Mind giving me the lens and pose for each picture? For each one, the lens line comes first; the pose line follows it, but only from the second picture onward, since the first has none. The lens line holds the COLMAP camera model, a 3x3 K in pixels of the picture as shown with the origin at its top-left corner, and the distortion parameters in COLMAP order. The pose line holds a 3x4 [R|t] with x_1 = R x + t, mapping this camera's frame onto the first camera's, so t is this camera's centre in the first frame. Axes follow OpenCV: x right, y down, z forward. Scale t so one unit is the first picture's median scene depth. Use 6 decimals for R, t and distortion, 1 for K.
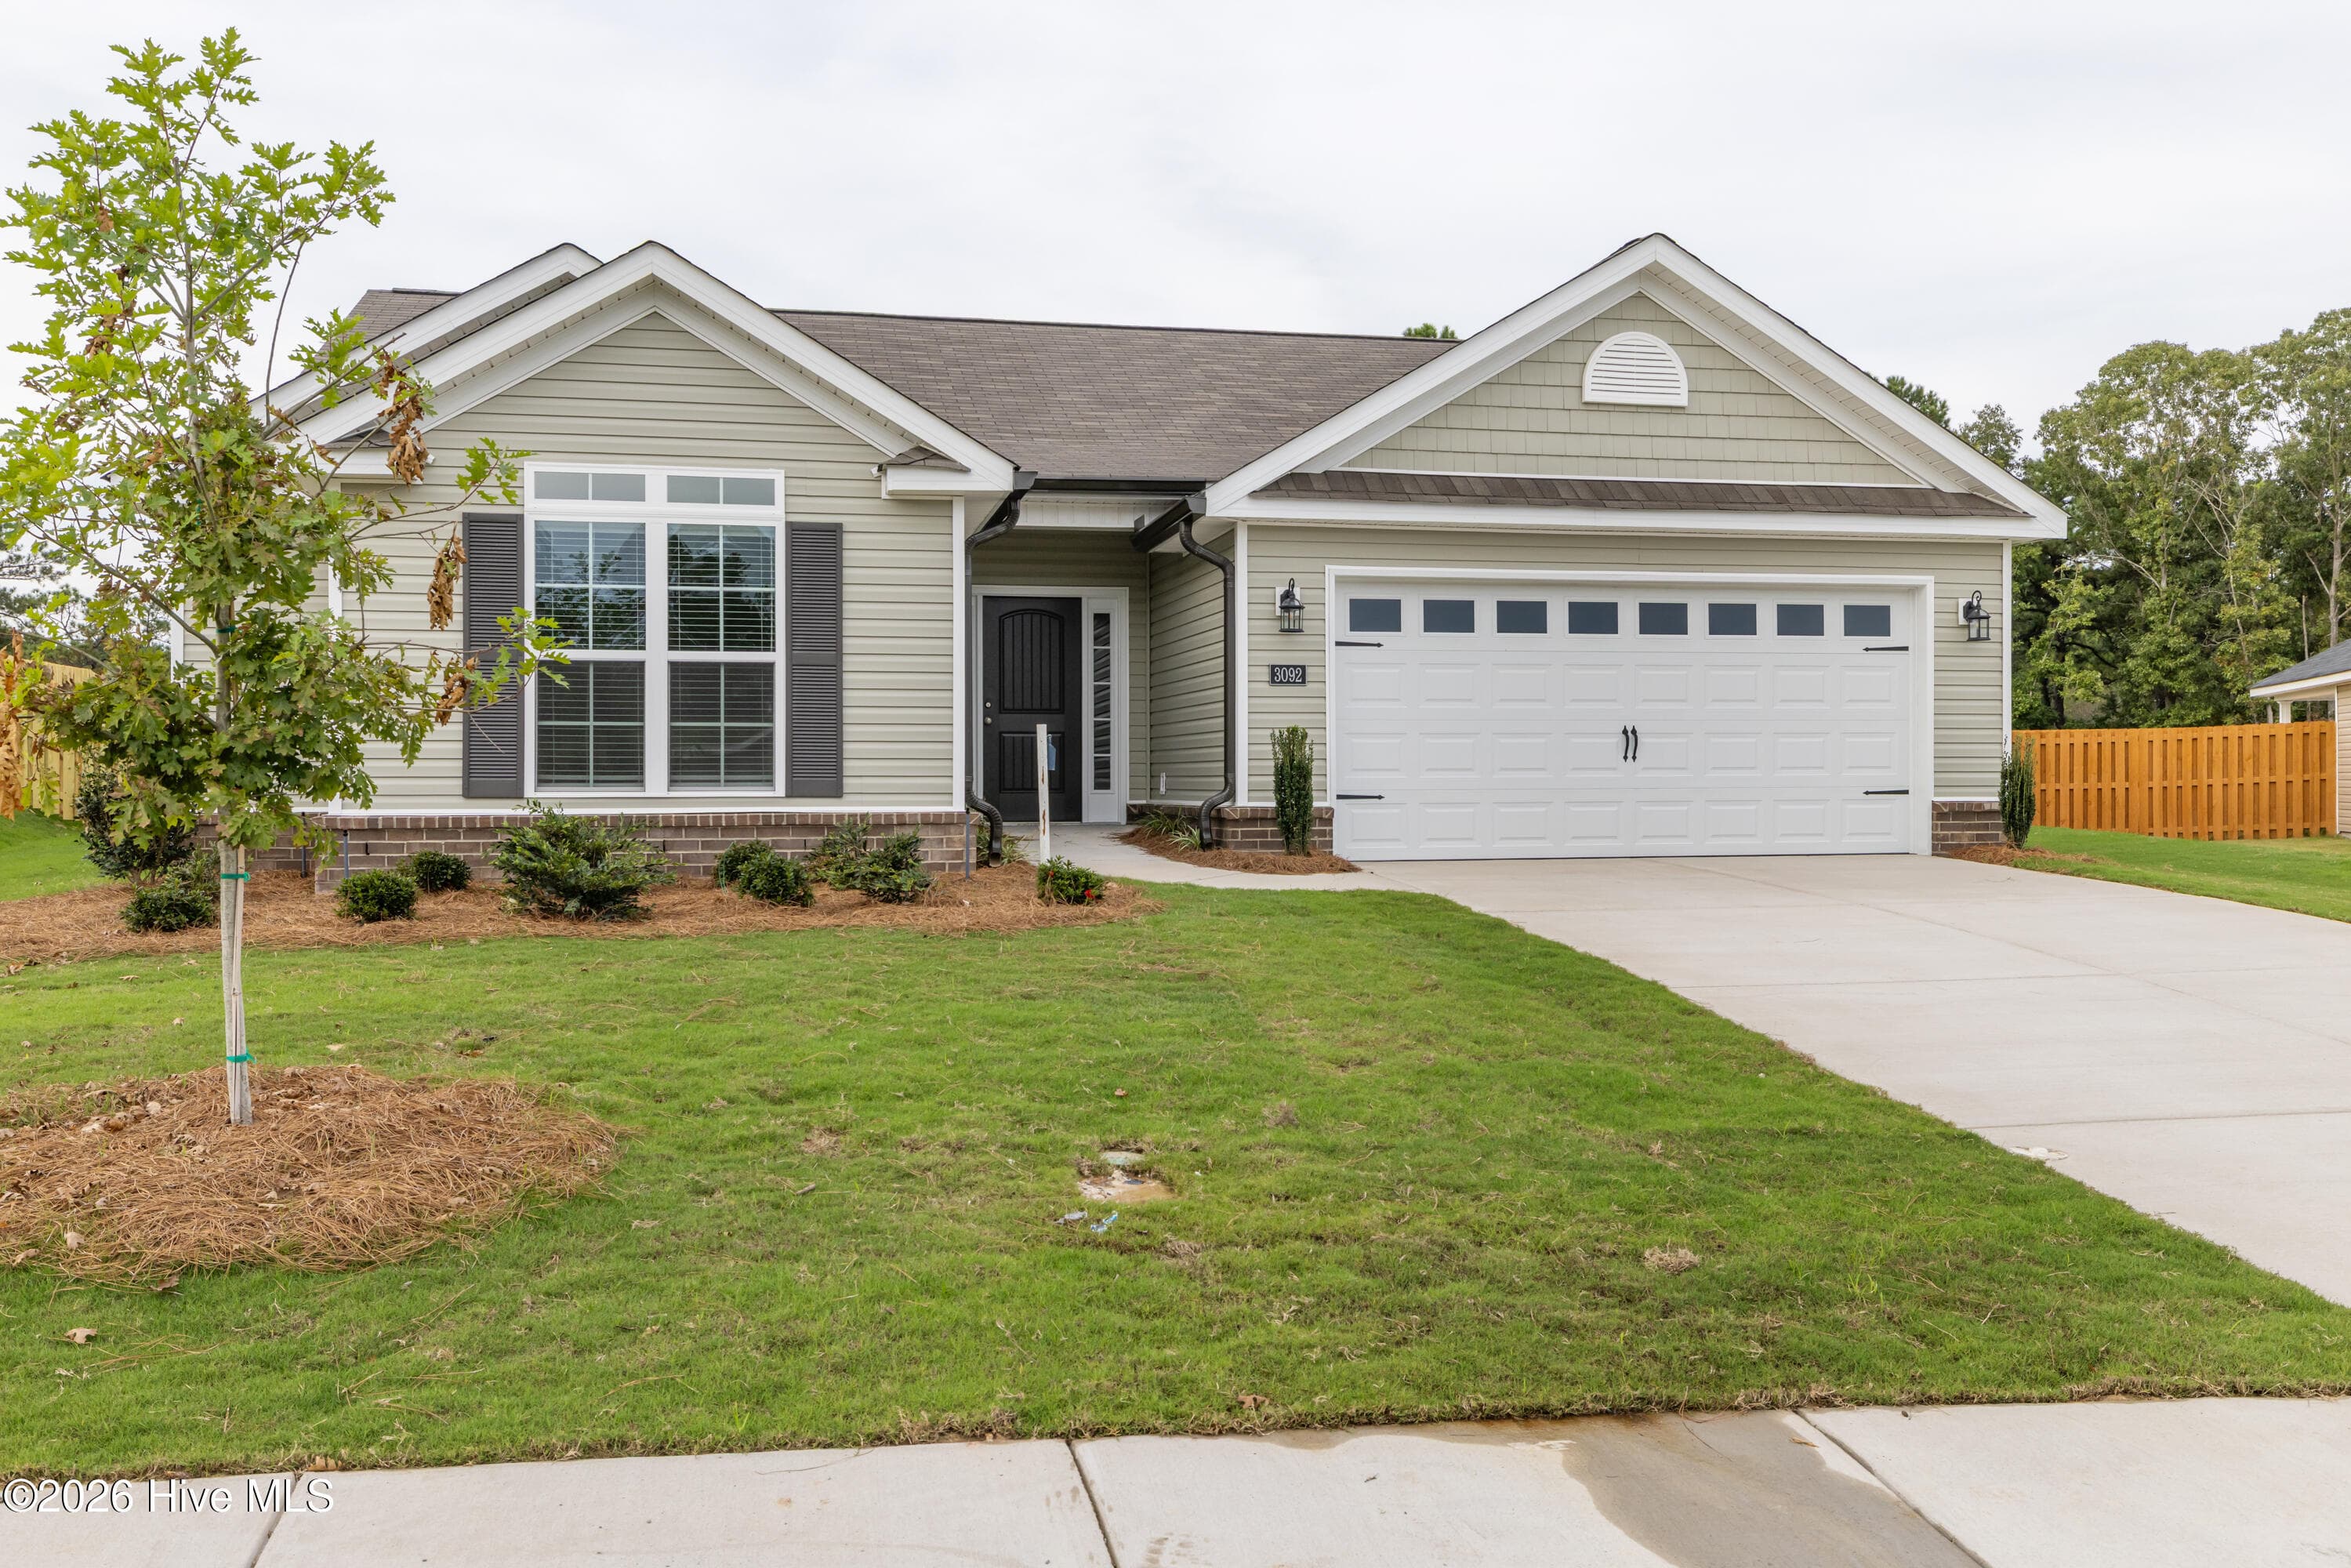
lens RADIAL K [[1973.8, 0, 1191.8], [0, 1973.8, 783.1], [0, 0, 1]] dist [-0.005959, -0.001248]
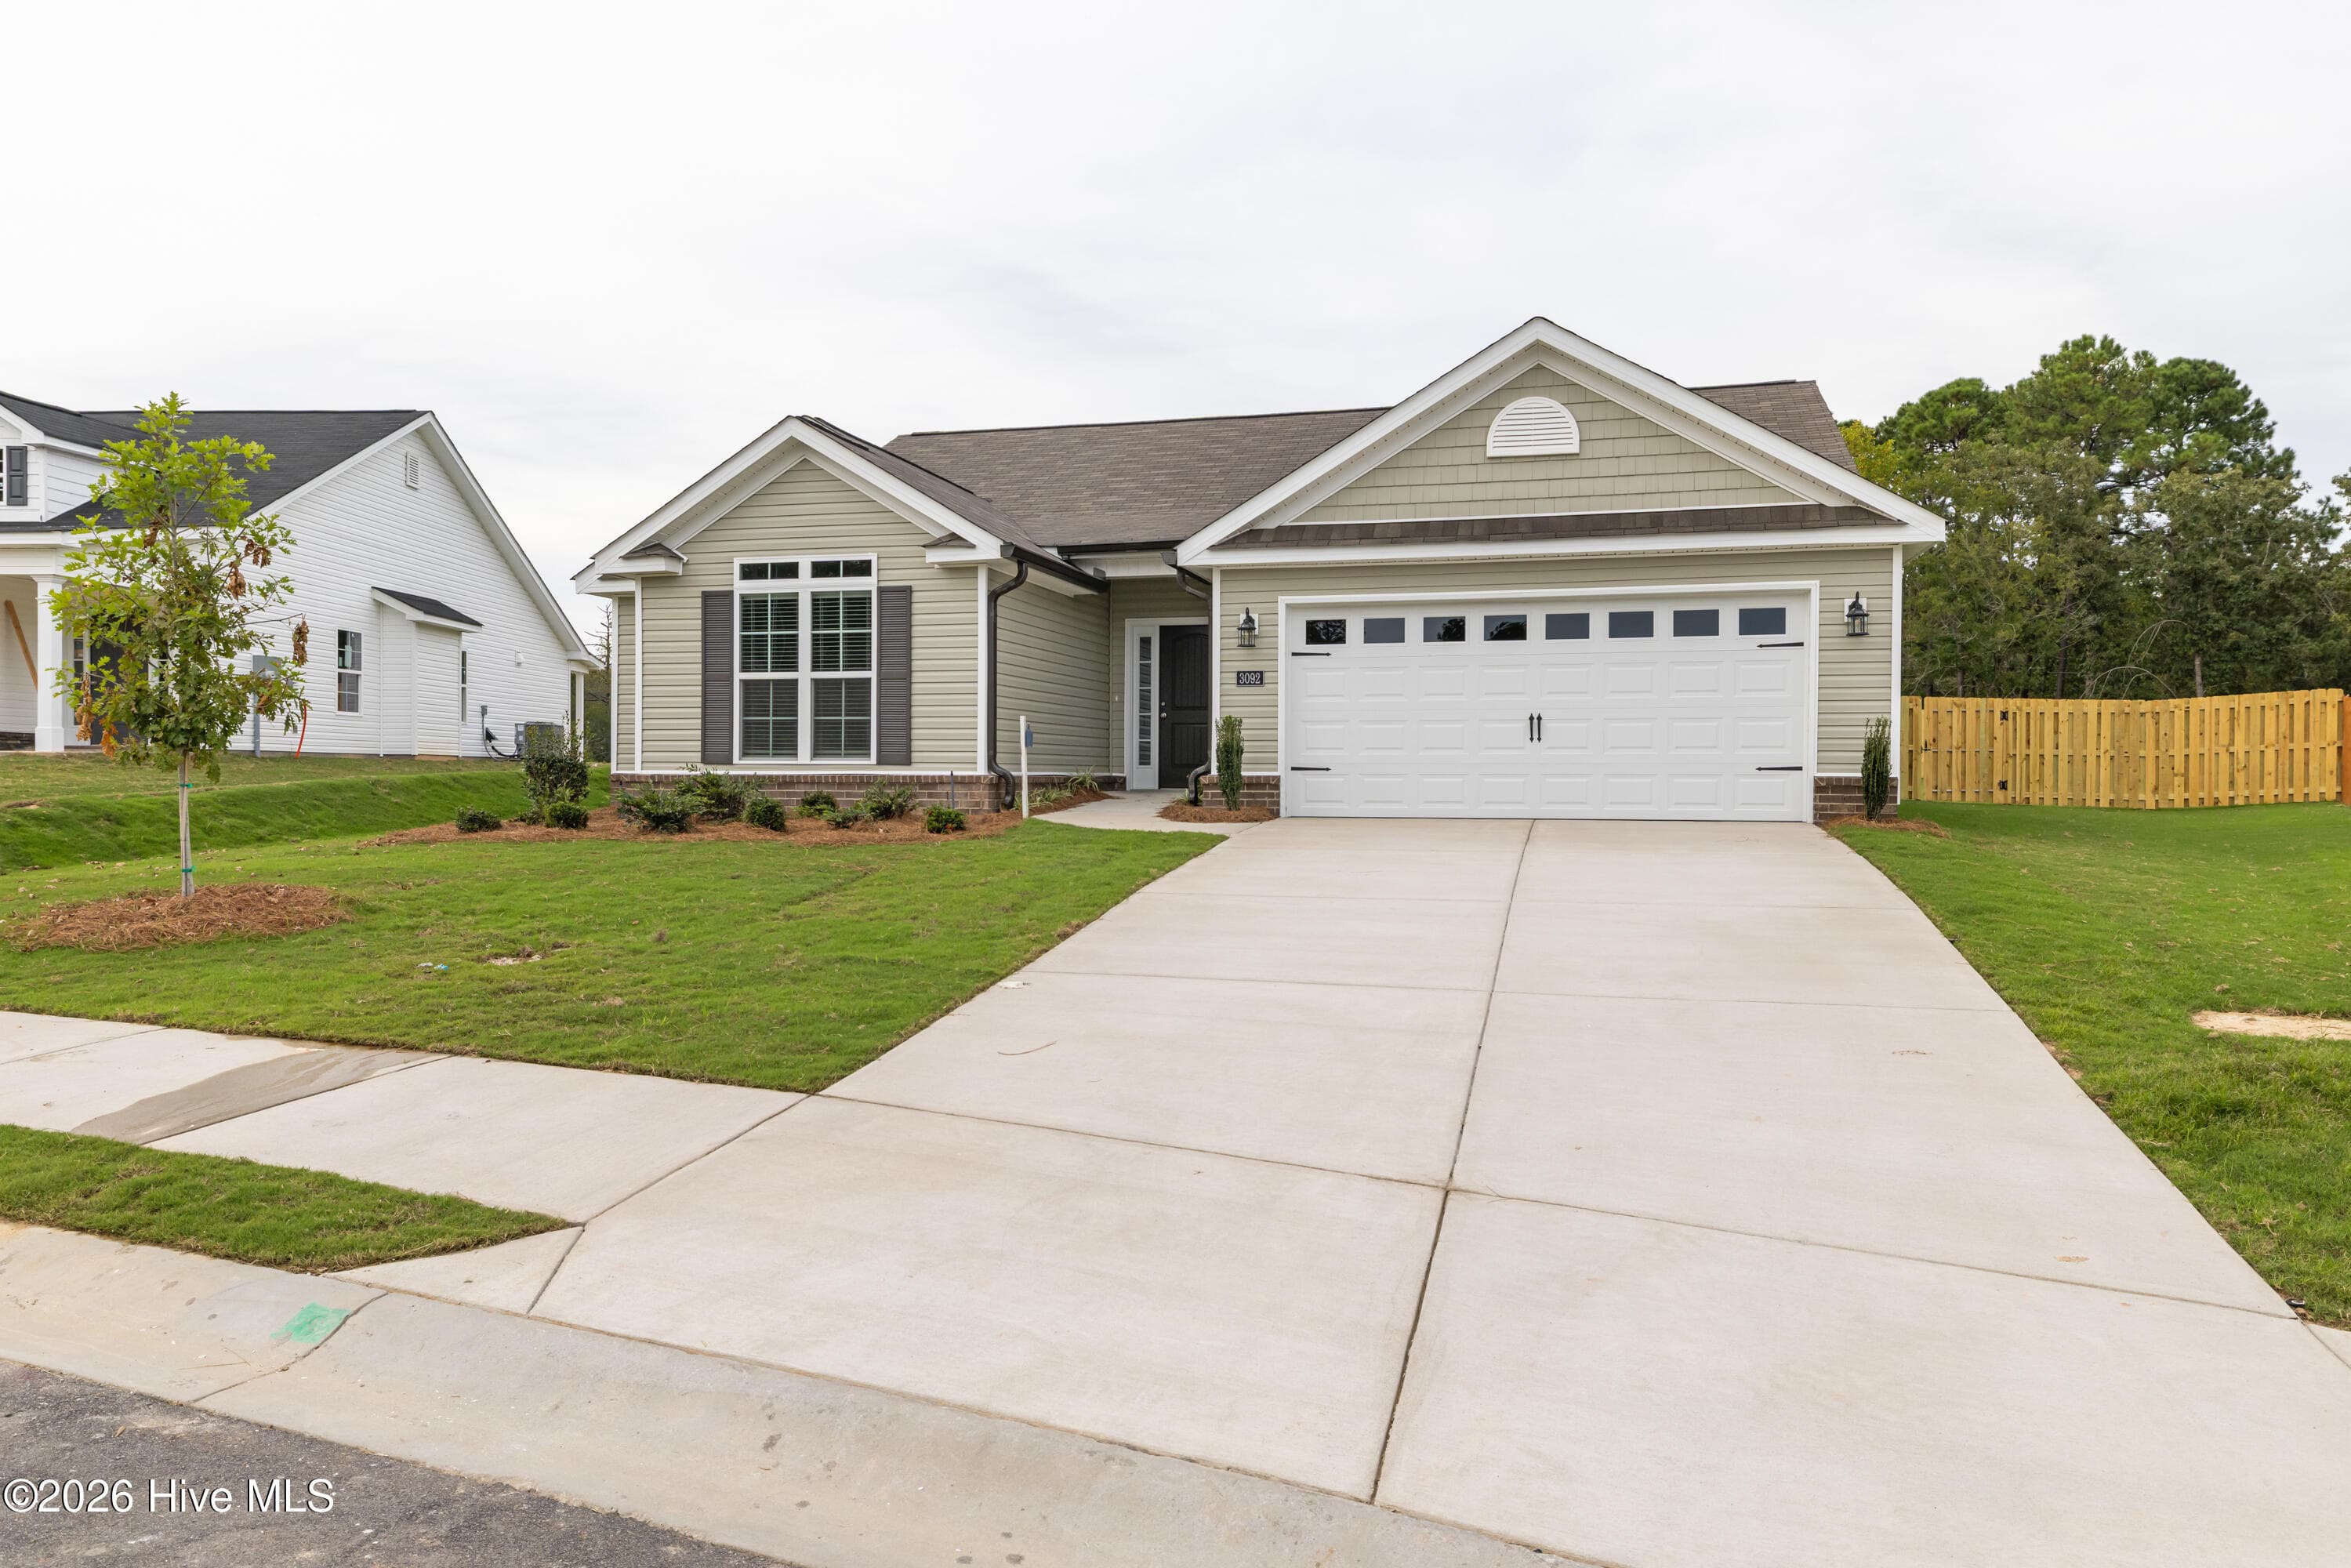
lens RADIAL K [[1644.8, 0, 1141.6], [0, 1644.8, 780.8], [0, 0, 1]] dist [0.007216, -0.021035]
pose [[0.881051, 0.008599, -0.472942, 0.521815], [-0.006899, 0.999962, 0.005328, 0.010127], [0.472970, -0.001431, 0.881077, -0.034047]]
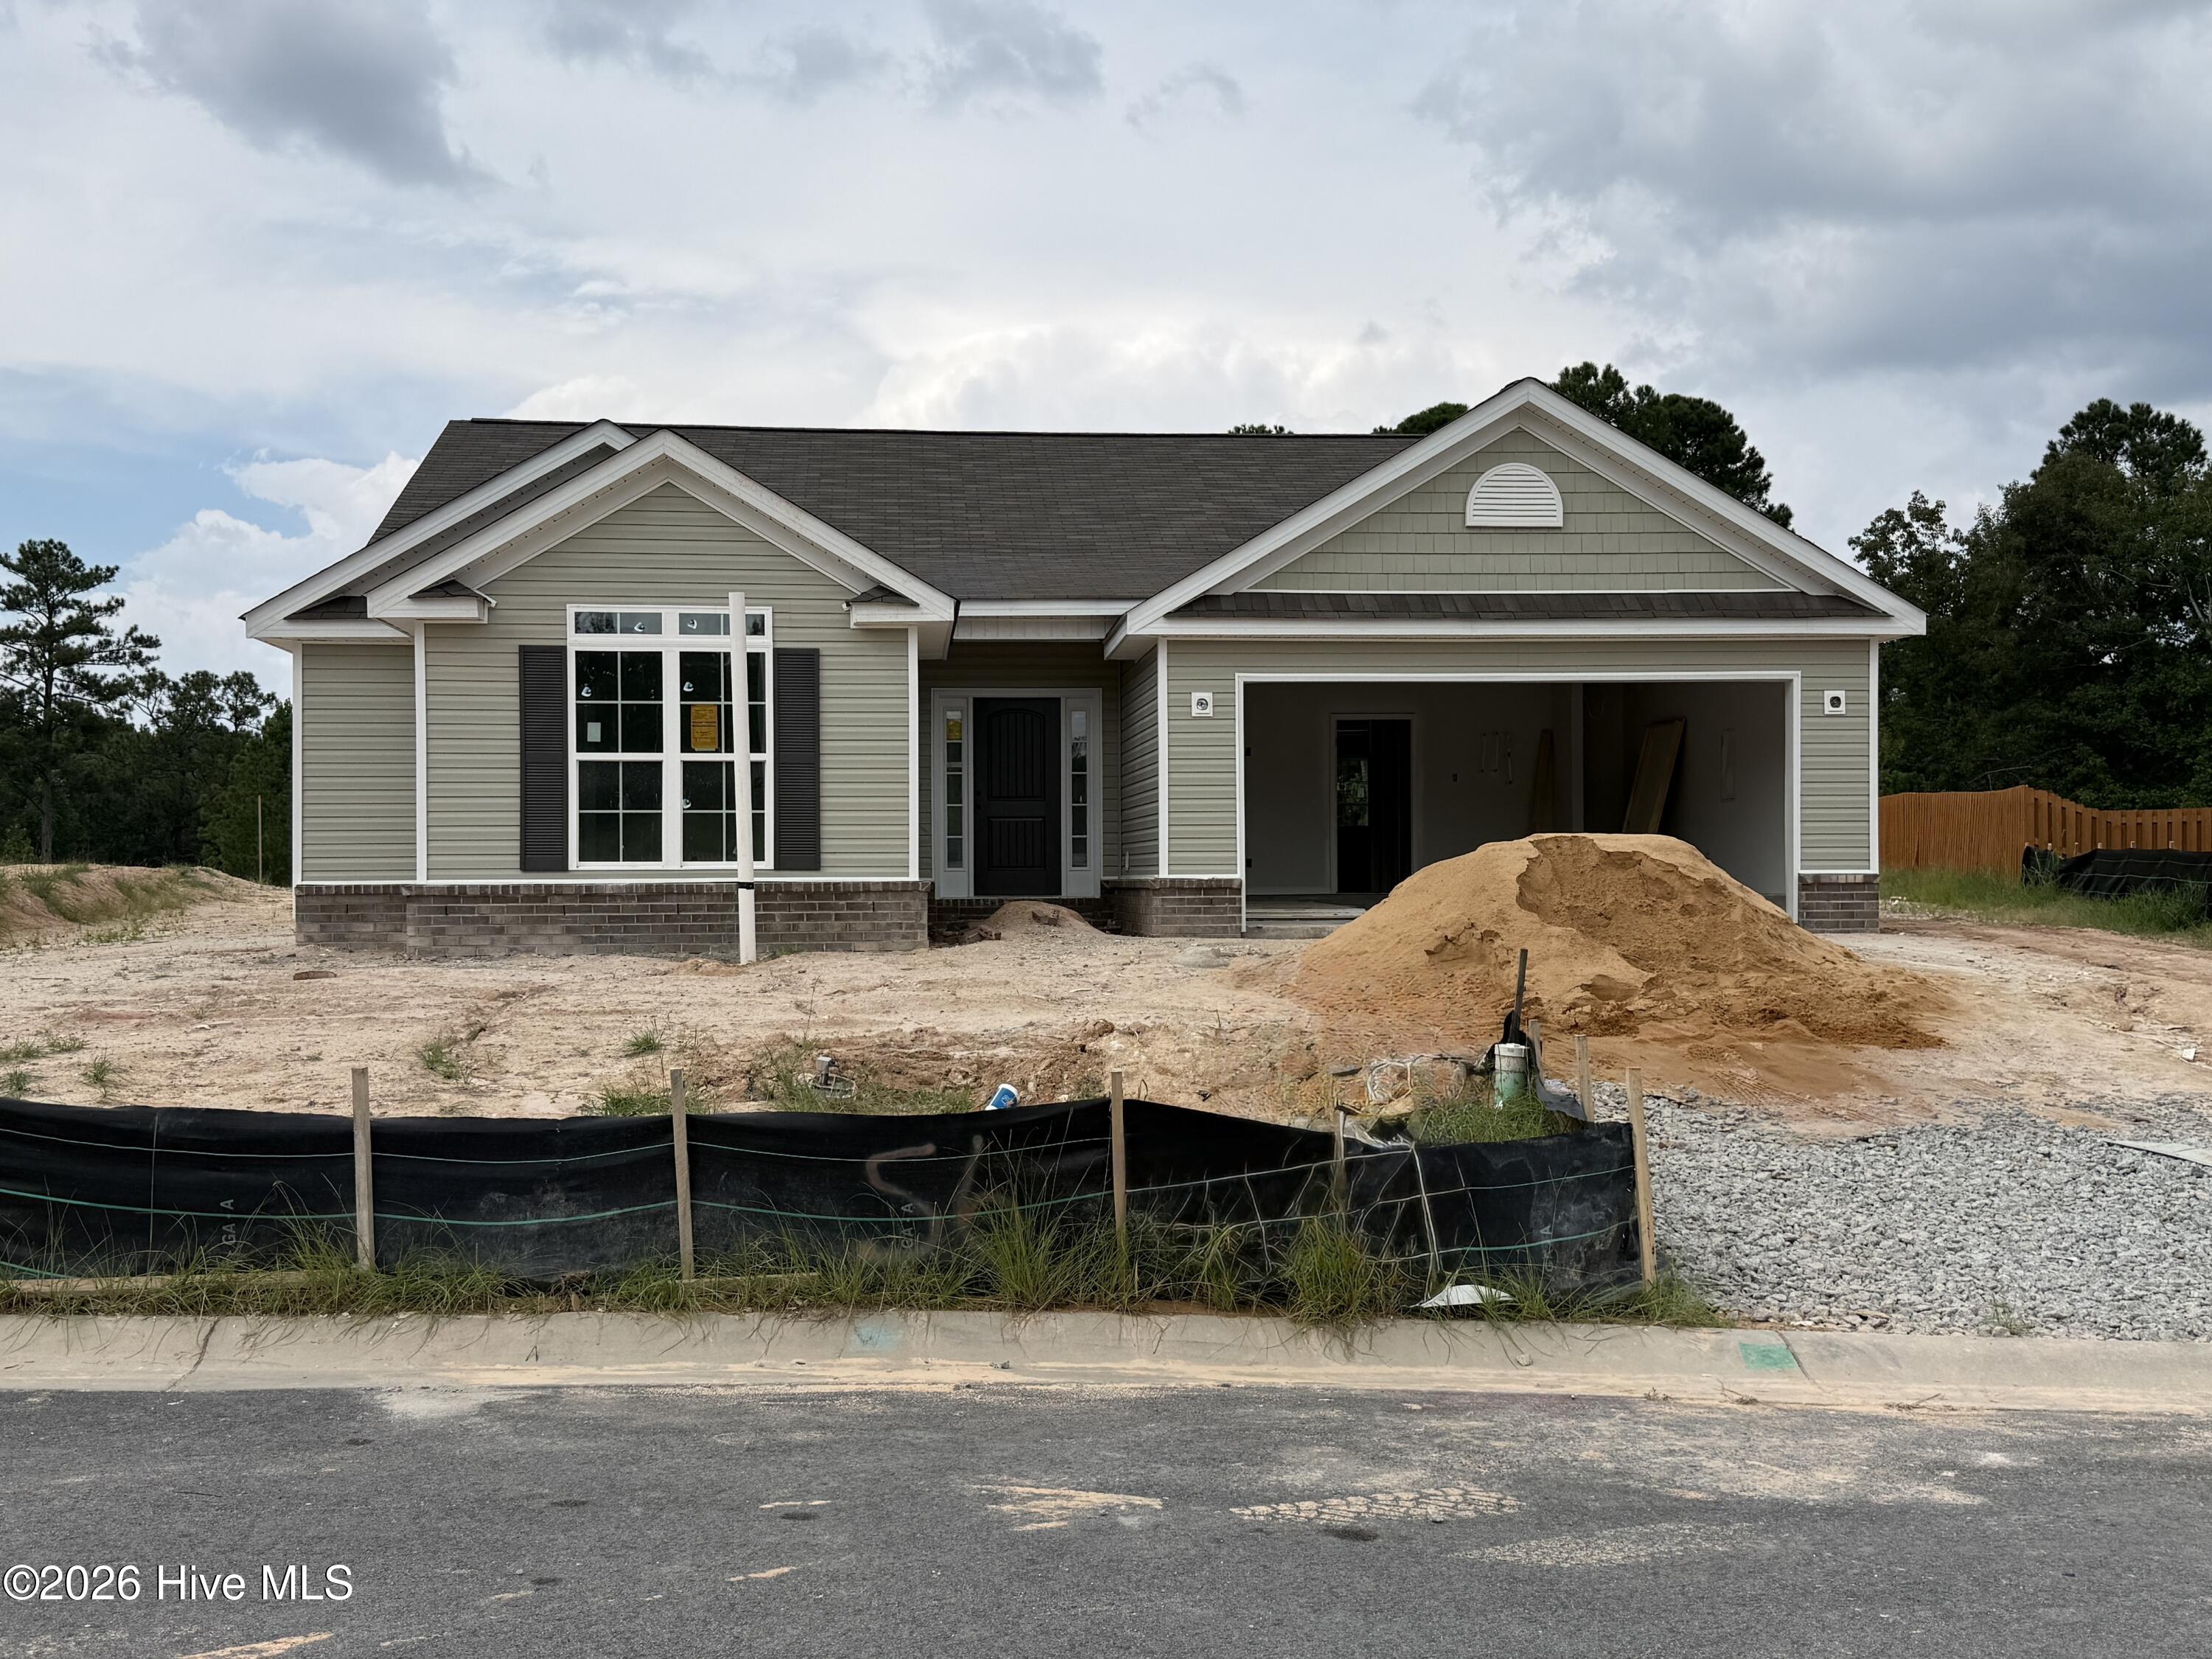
lens RADIAL K [[2253.8, 0, 1099.1], [0, 2253.8, 863.2], [0, 0, 1]] dist [0.070588, 0.000000]
pose [[0.992176, -0.003091, -0.124811, 0.155428], [0.002344, 0.999978, -0.006128, 0.010801], [0.124827, 0.005787, 0.992162, -0.341783]]
